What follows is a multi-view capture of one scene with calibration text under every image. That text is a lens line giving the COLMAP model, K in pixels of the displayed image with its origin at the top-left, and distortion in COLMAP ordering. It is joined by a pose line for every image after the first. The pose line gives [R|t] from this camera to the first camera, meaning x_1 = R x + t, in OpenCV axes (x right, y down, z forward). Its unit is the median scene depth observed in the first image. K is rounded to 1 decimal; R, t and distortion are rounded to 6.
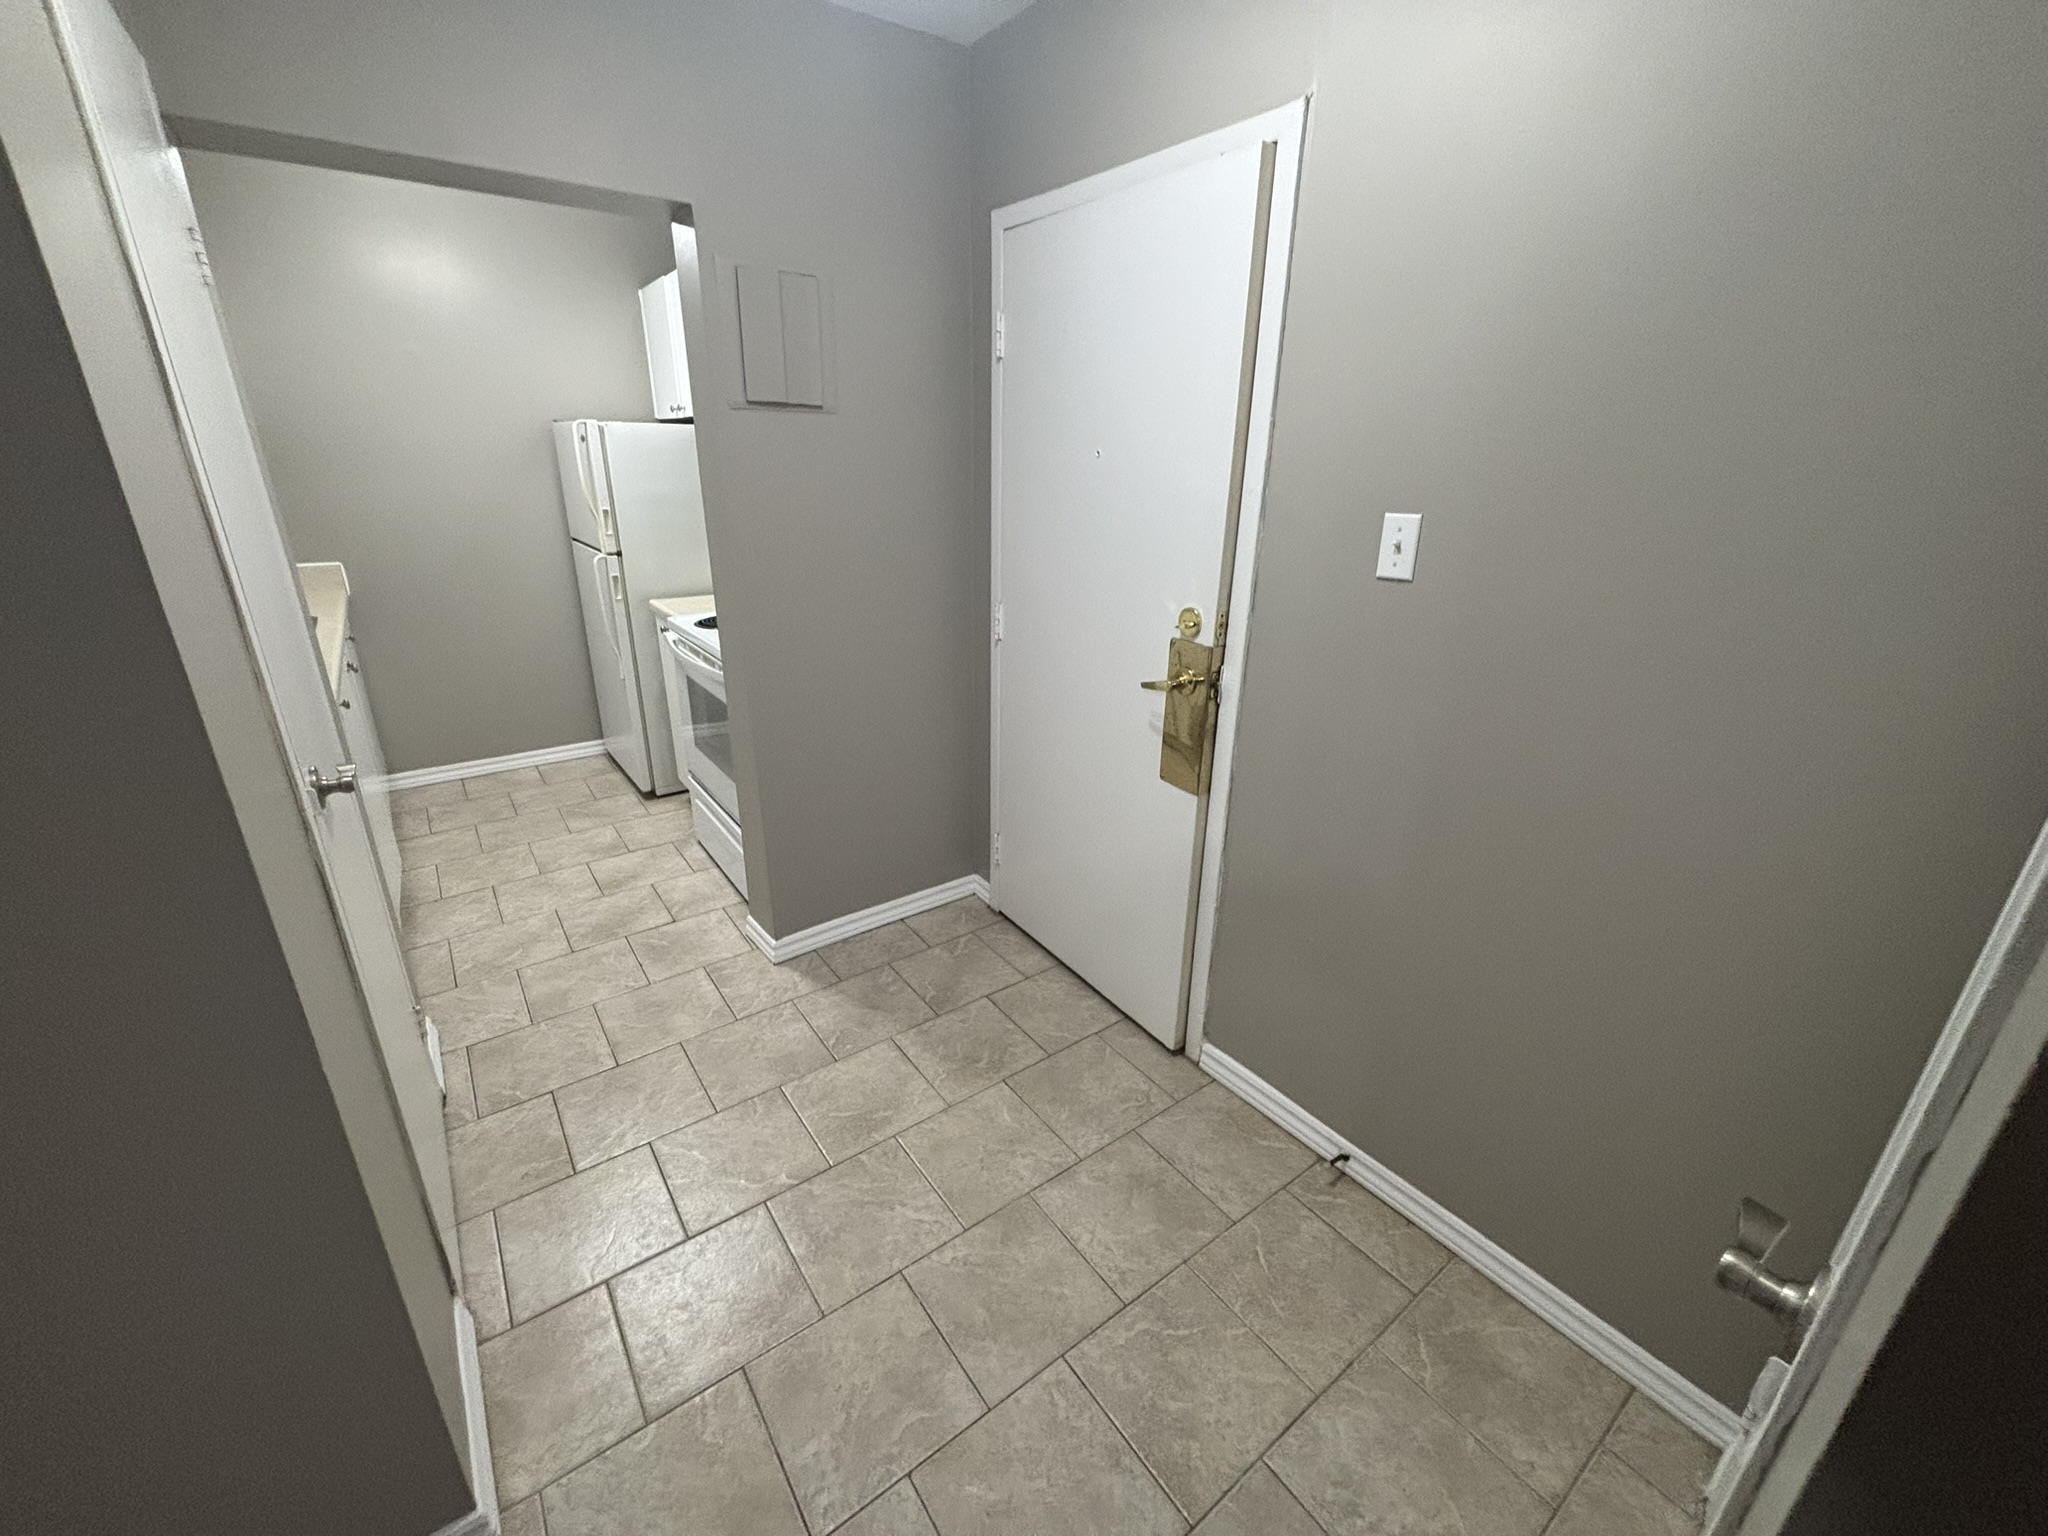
lens RADIAL K [[827.0, 0, 1026.9], [0, 827.0, 765.2], [0, 0, 1]] dist [-0.013649, 0.008084]
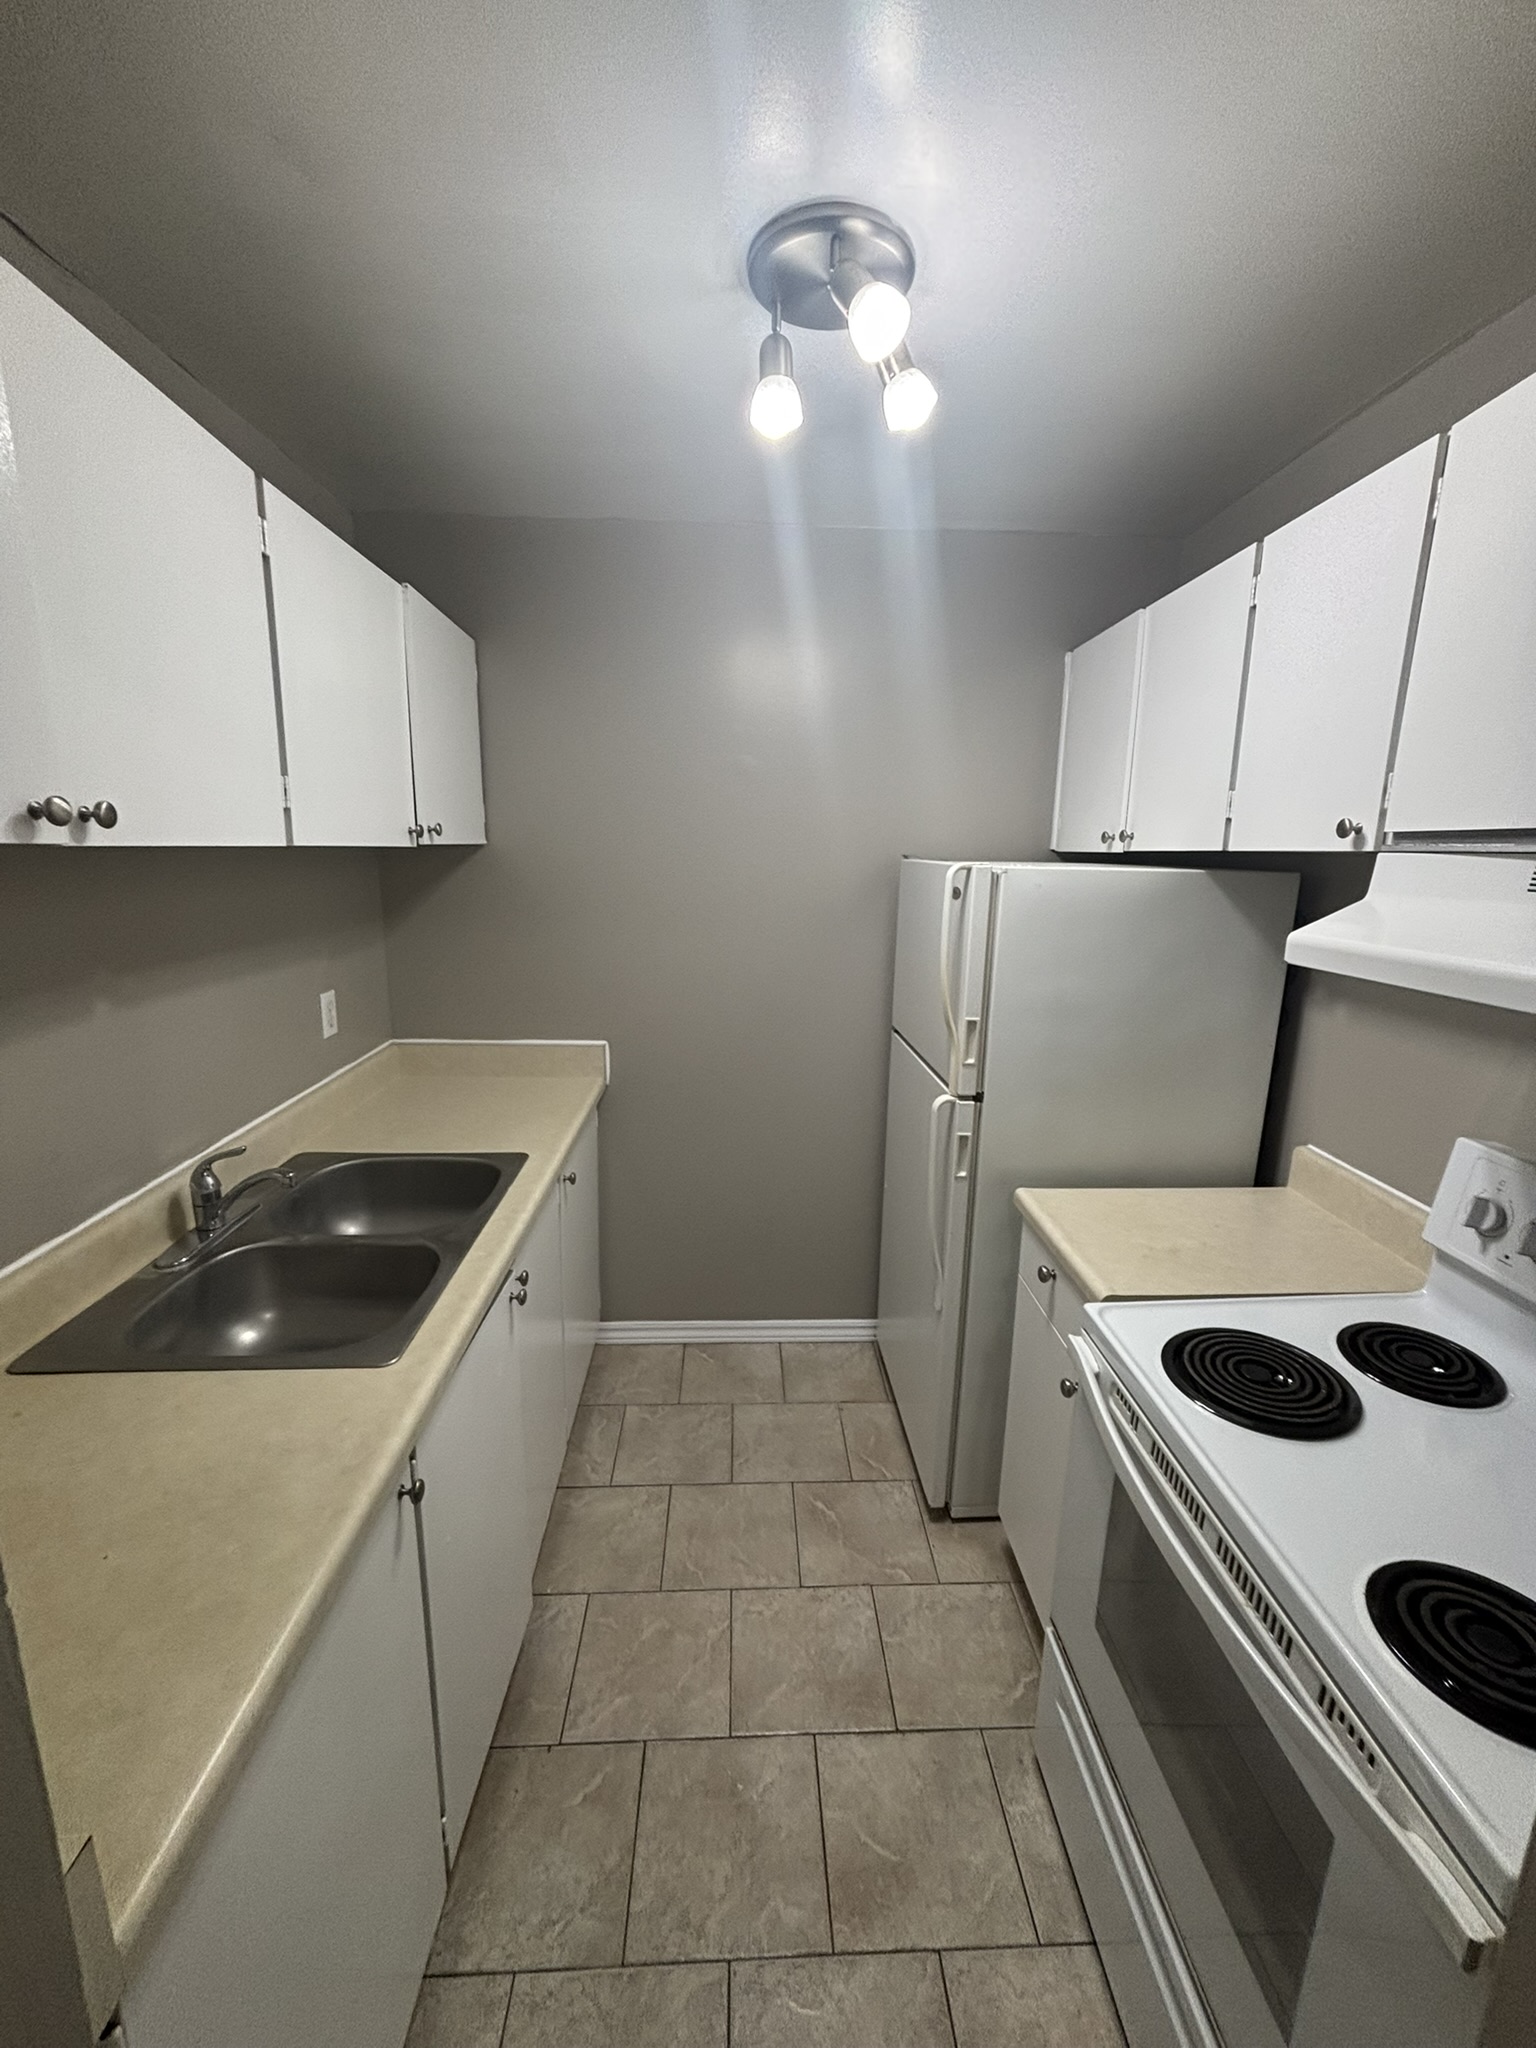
lens RADIAL K [[827.0, 0, 777.3], [0, 827.0, 1018.7], [0, 0, 1]] dist [-0.013649, 0.008084]
pose [[0.827860, 0.107005, -0.550633, -0.307122], [-0.199519, 0.973613, -0.110768, -0.216961], [0.524251, 0.201562, 0.827365, 0.468951]]
